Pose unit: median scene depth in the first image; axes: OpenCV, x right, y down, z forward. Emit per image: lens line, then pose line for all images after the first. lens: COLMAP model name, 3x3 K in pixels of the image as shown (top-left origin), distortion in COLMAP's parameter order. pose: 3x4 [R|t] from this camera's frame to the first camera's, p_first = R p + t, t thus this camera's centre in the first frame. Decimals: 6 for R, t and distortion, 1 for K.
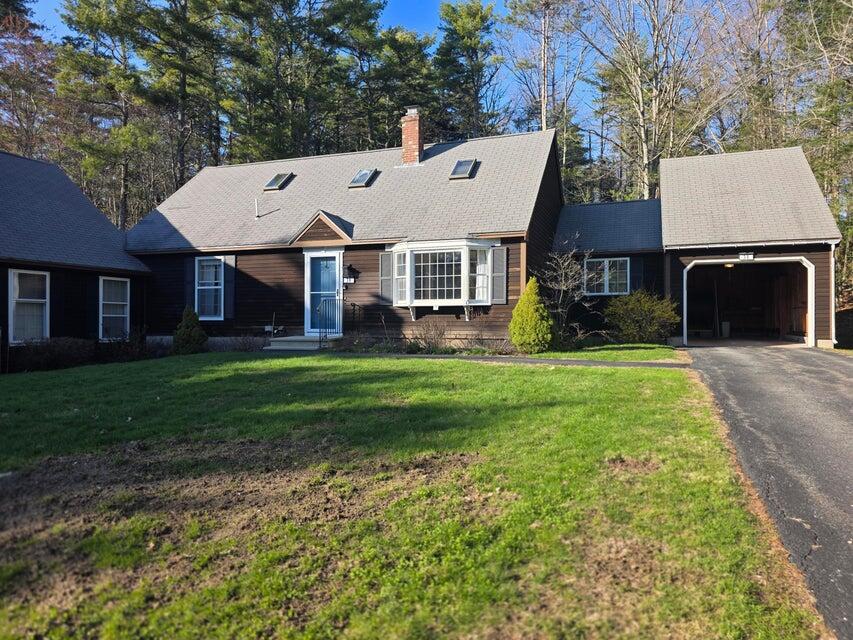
lens RADIAL K [[587.5, 0, 426.5], [0, 587.5, 320.0], [0, 0, 1]] dist [0.076911, -0.086444]
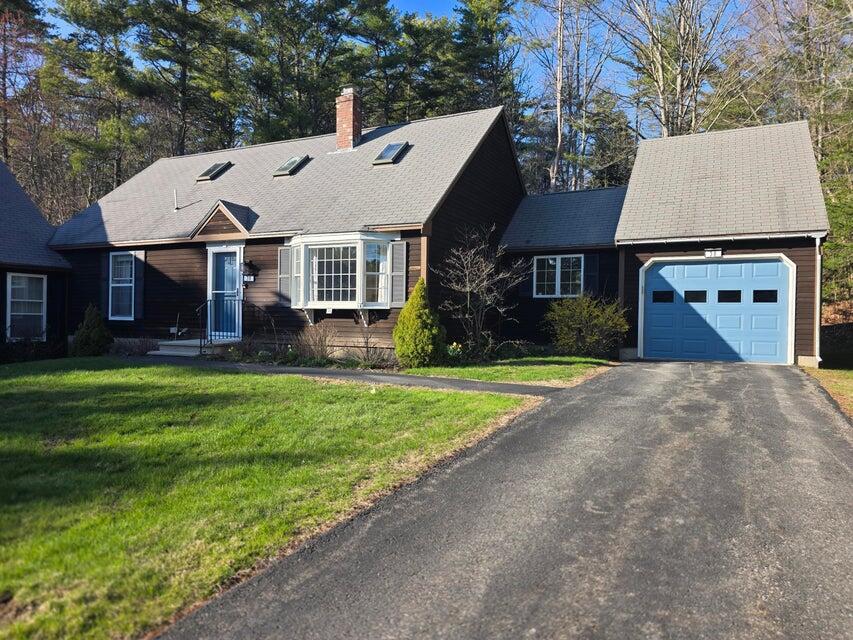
lens RADIAL K [[587.5, 0, 426.5], [0, 587.5, 320.0], [0, 0, 1]] dist [0.076911, -0.086444]
pose [[0.993358, 0.014575, -0.114134, 0.239165], [-0.013818, 0.999877, 0.007418, -0.014493], [0.114228, -0.005792, 0.993438, 0.135328]]
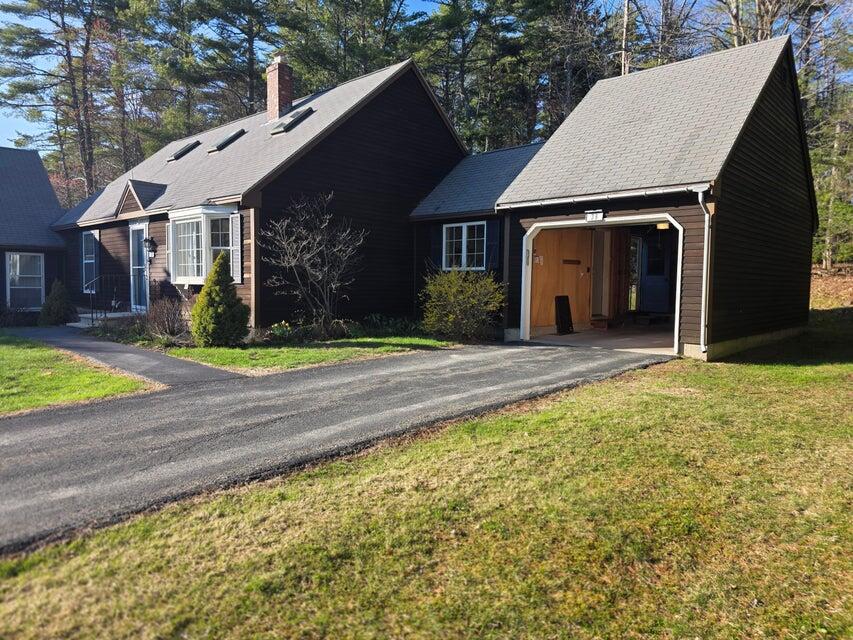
lens RADIAL K [[576.8, 0, 423.8], [0, 576.8, 318.2], [0, 0, 1]] dist [0.074582, -0.110330]
pose [[0.922562, 0.035068, -0.384252, 0.620733], [-0.011736, 0.997951, 0.062899, -0.029853], [0.385670, -0.053518, 0.921083, 0.312083]]
